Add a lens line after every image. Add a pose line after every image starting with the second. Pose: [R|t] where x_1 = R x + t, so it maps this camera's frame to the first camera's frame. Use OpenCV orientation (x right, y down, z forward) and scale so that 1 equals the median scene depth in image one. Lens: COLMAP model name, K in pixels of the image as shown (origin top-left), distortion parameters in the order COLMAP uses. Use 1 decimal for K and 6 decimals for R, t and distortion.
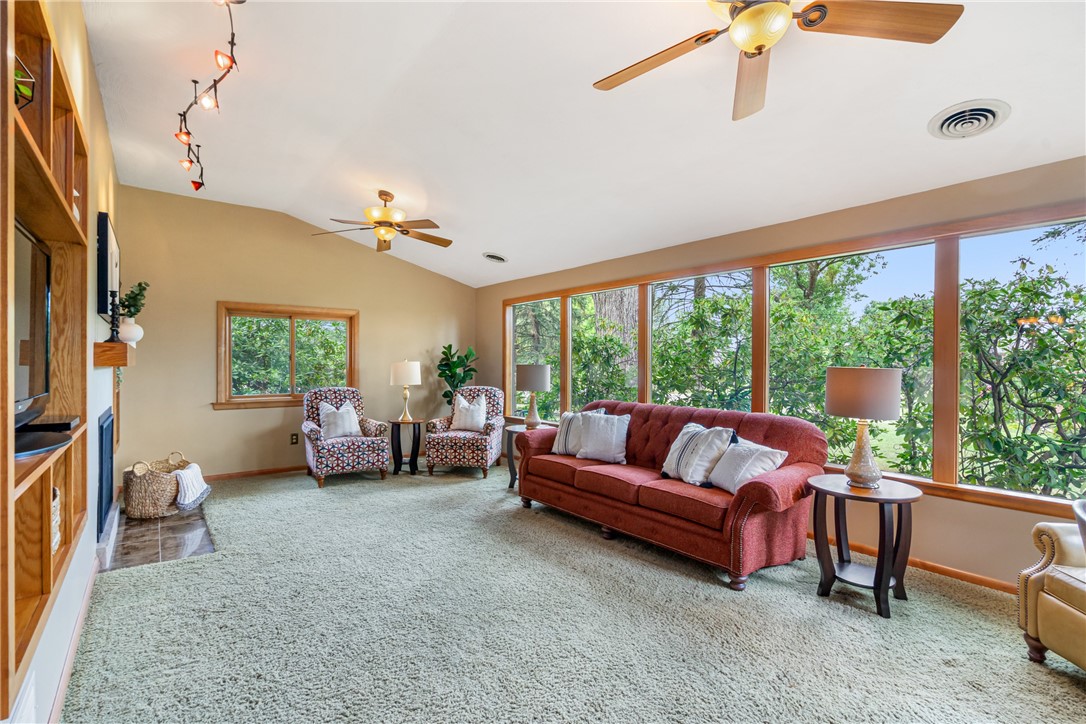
lens RADIAL K [[493.9, 0, 539.3], [0, 493.9, 362.0], [0, 0, 1]] dist [-0.003319, -0.000201]
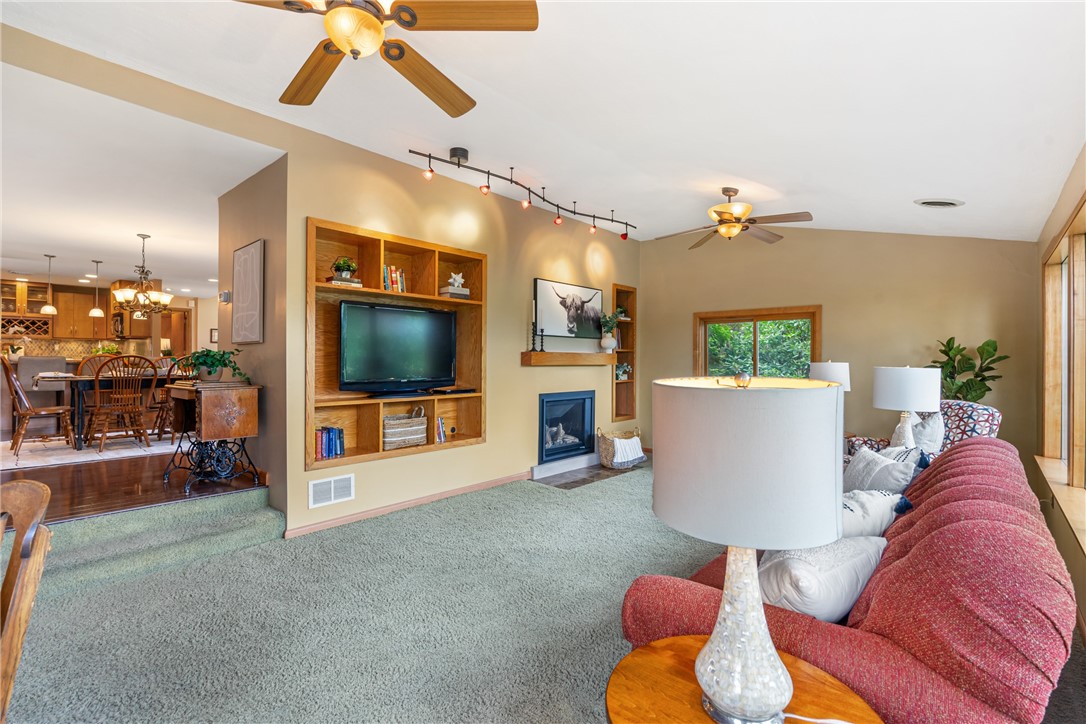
lens RADIAL K [[493.9, 0, 539.3], [0, 493.9, 362.0], [0, 0, 1]] dist [-0.003319, -0.000201]
pose [[0.171379, -0.000996, -0.985205, 0.713963], [-0.001638, 0.999998, -0.001296, 0.000282], [0.985204, 0.001836, 0.171377, 0.585081]]
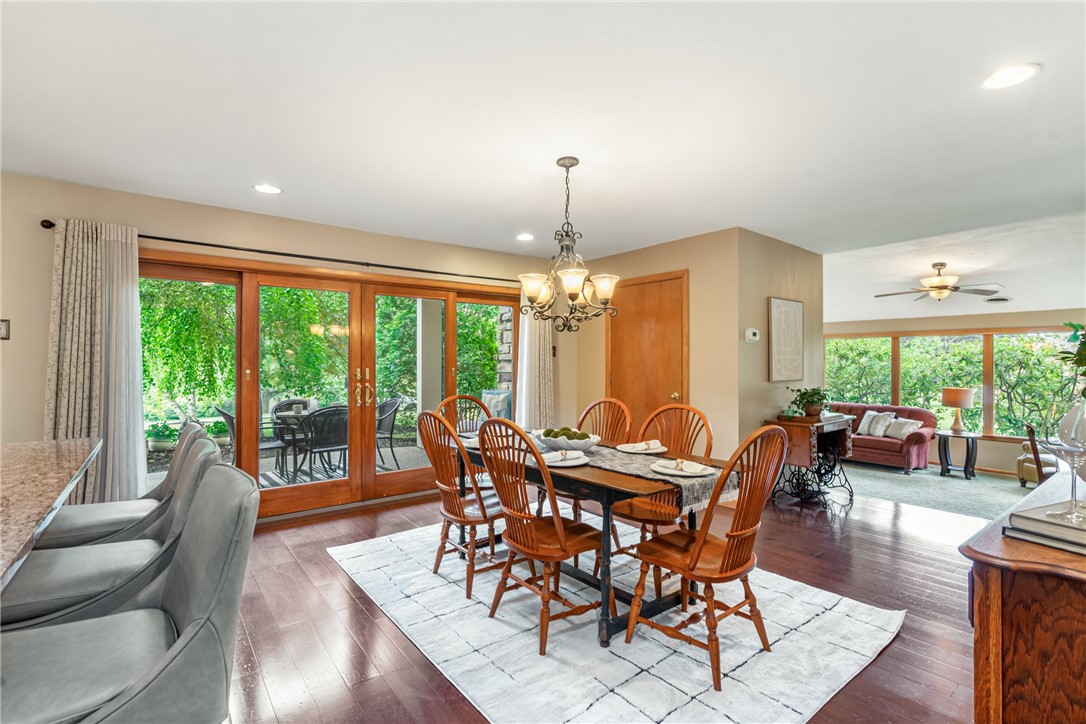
lens RADIAL K [[504.1, 0, 543.0], [0, 504.1, 362.0], [0, 0, 1]] dist [-0.001619, -0.000145]
pose [[0.999999, -0.001034, 0.000340, -1.231533], [0.001034, 0.999999, -0.001154, -0.099784], [-0.000339, 0.001155, 0.999999, -1.329968]]
